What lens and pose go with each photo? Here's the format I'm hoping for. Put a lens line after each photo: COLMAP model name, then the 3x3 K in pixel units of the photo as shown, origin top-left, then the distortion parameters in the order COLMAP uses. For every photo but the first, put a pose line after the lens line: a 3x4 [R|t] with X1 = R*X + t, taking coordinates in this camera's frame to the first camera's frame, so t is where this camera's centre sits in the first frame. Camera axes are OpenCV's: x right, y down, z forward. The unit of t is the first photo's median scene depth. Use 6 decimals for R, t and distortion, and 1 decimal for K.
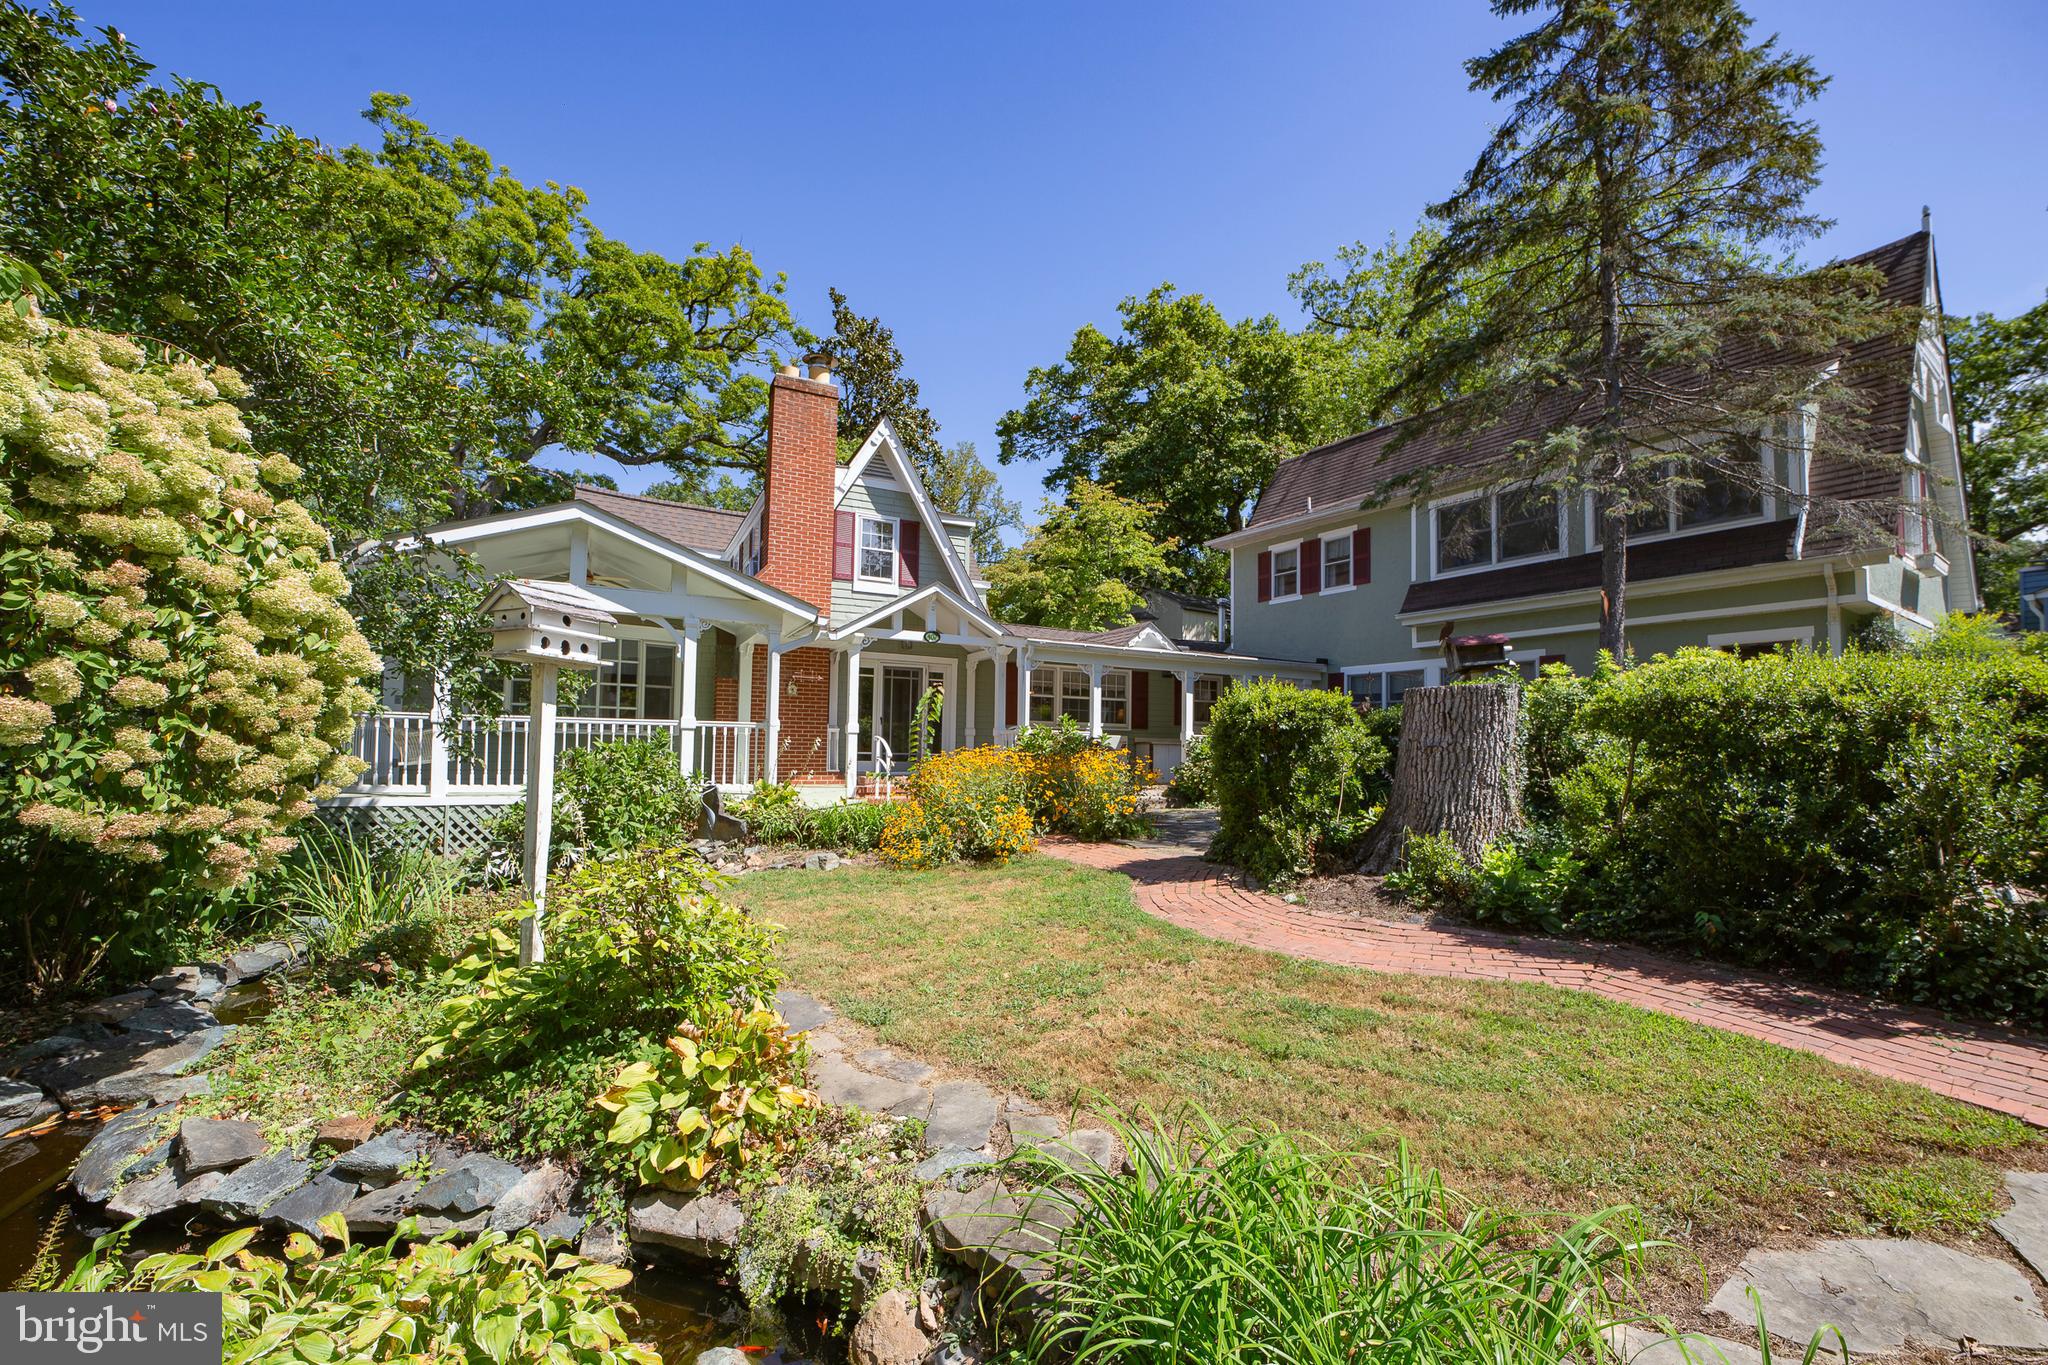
lens RADIAL K [[848.3, 0, 1035.6], [0, 848.3, 745.6], [0, 0, 1]] dist [0.000004, 0.000248]
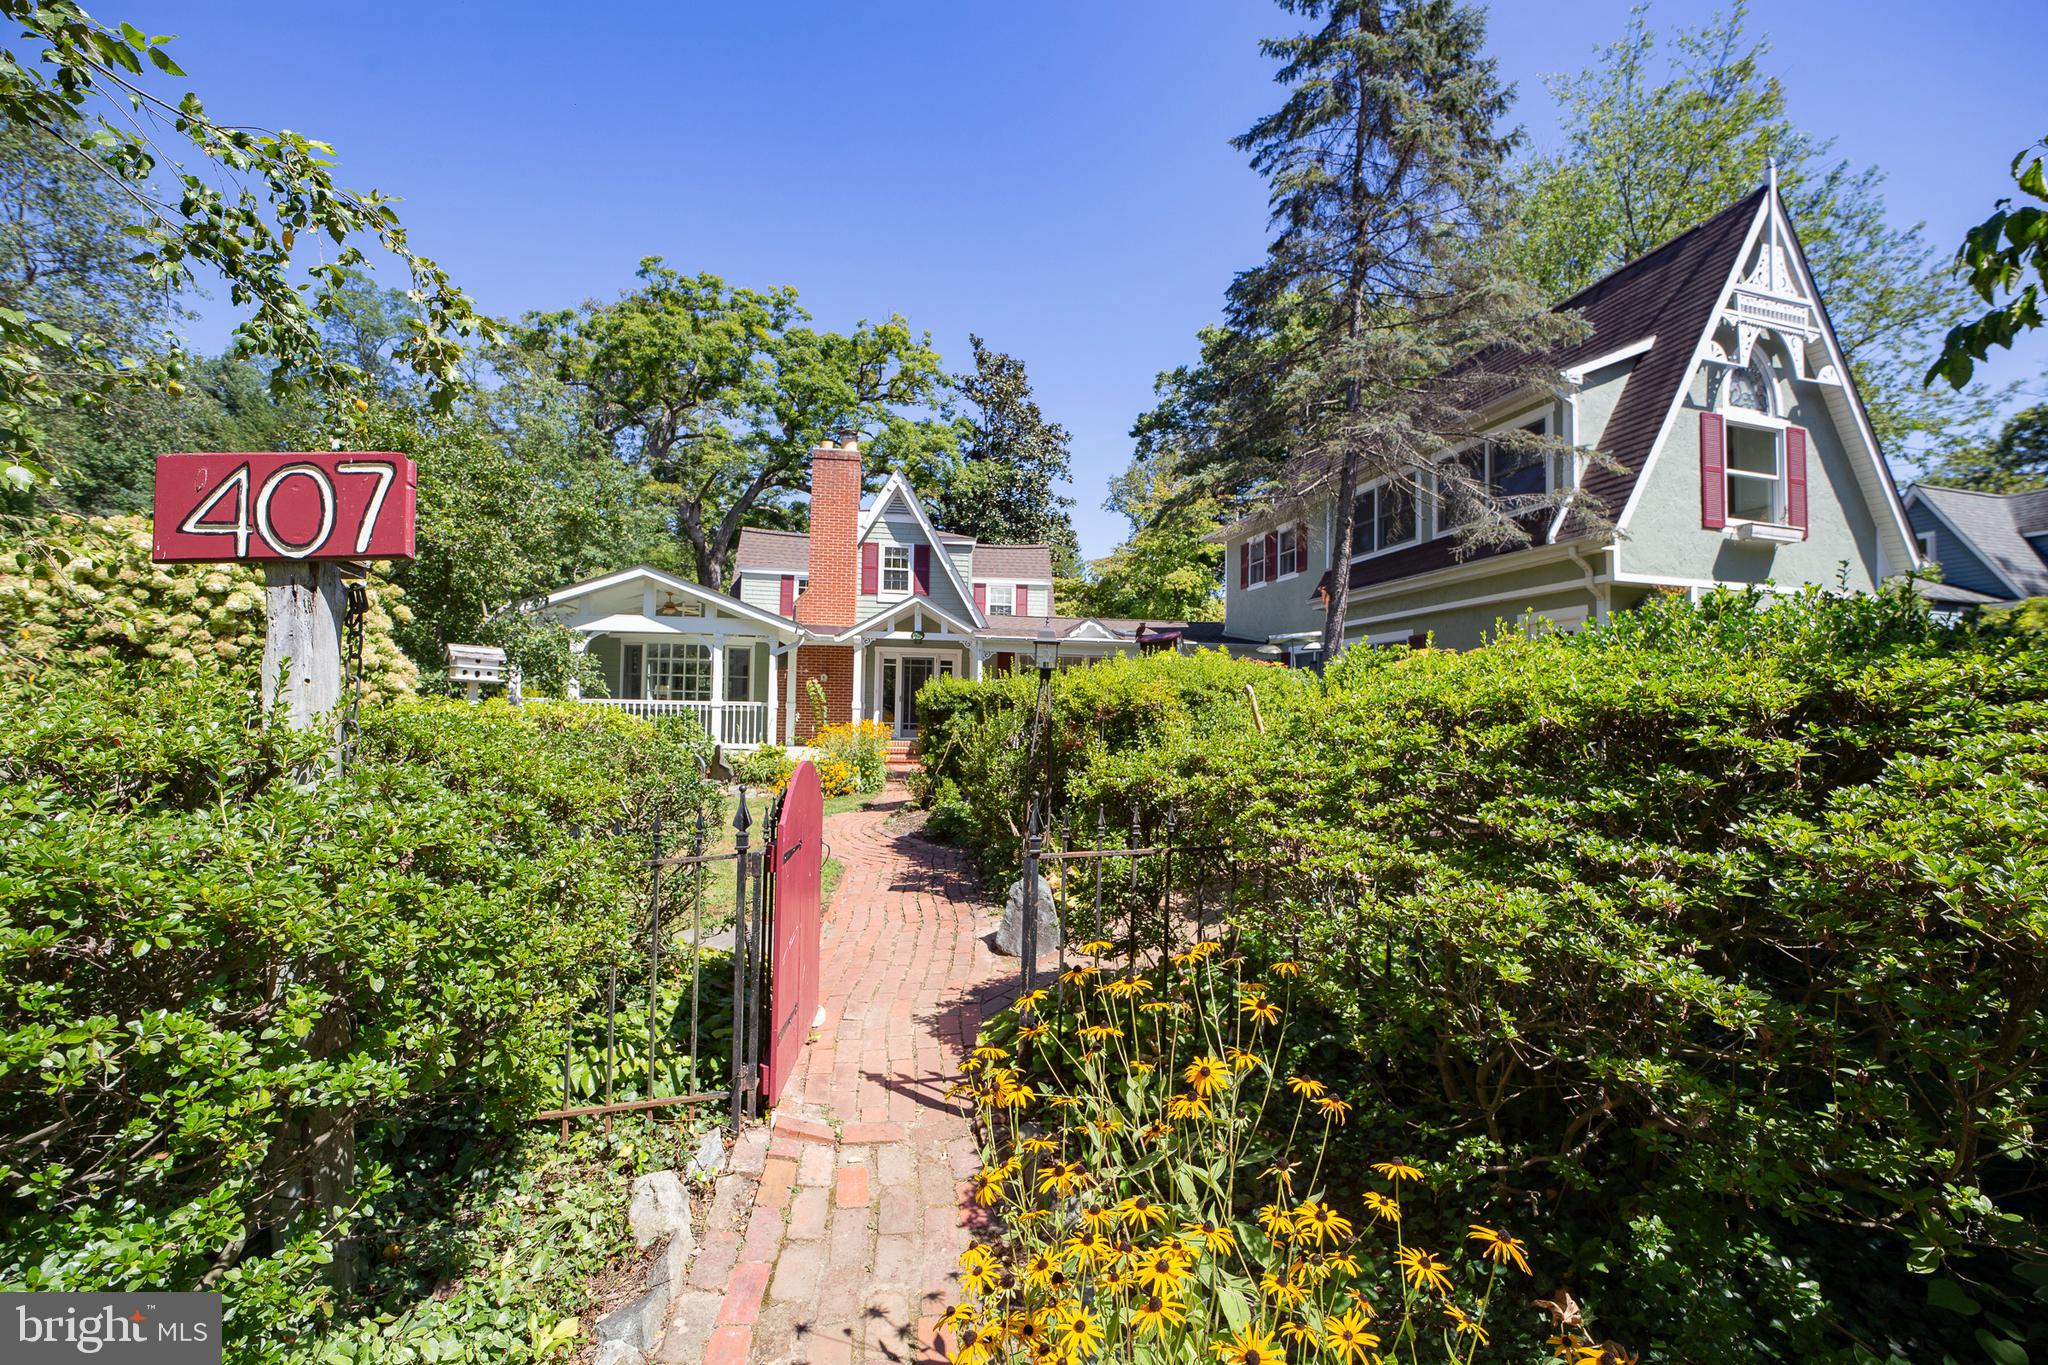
lens RADIAL K [[813.0, 0, 1029.2], [0, 813.0, 718.0], [0, 0, 1]] dist [-0.002026, 0.000007]
pose [[0.948771, -0.002310, -0.315957, 0.413543], [0.003786, 0.999985, 0.004059, -0.003791], [0.315943, -0.005047, 0.948765, -0.138479]]
